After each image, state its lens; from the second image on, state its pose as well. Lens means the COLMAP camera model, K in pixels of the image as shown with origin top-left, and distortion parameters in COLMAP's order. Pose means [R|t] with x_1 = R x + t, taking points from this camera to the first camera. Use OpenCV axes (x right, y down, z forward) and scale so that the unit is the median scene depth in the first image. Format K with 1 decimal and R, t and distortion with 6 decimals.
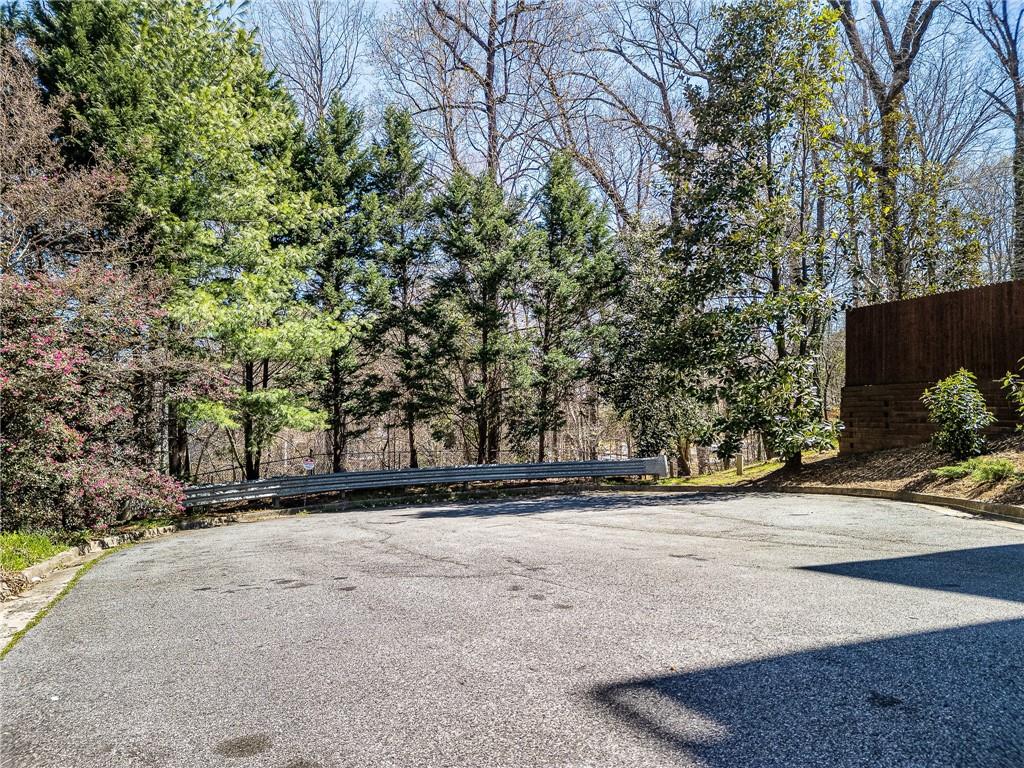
lens RADIAL K [[717.3, 0, 512.0], [0, 717.3, 384.0], [0, 0, 1]] dist [0.050538, -0.031870]
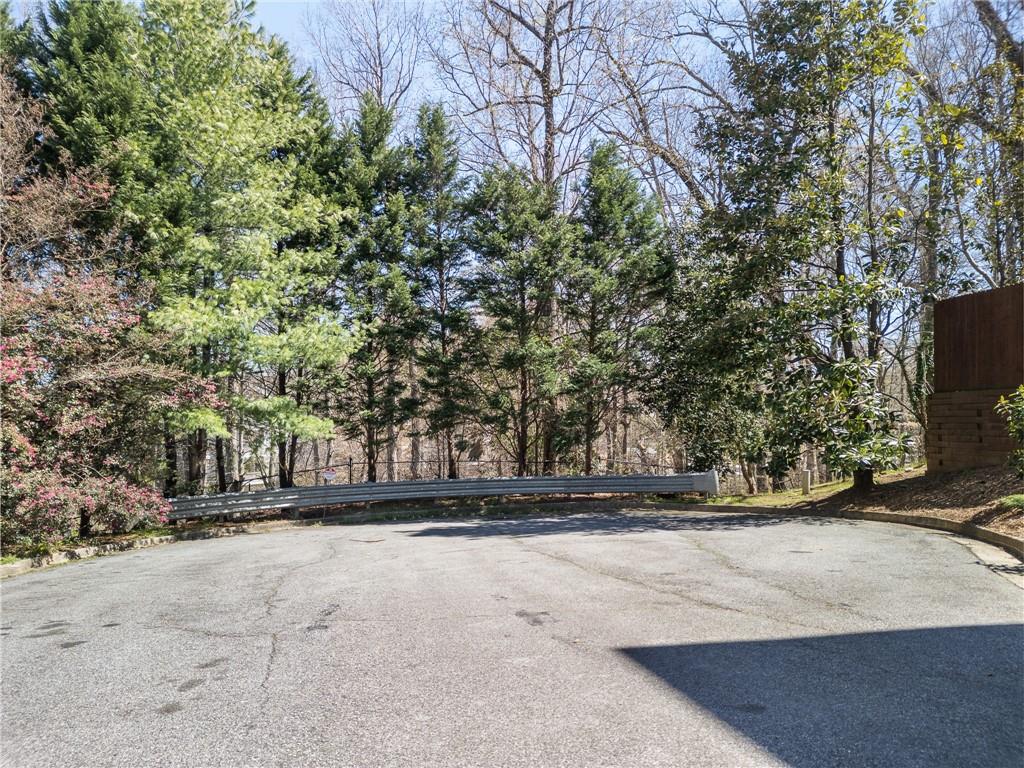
lens RADIAL K [[717.3, 0, 512.0], [0, 717.3, 384.0], [0, 0, 1]] dist [0.050538, -0.031870]
pose [[0.984911, -0.004790, -0.172993, 0.124989], [0.003202, 0.999950, -0.009454, -0.000368], [0.173030, 0.008758, 0.984878, 0.081669]]
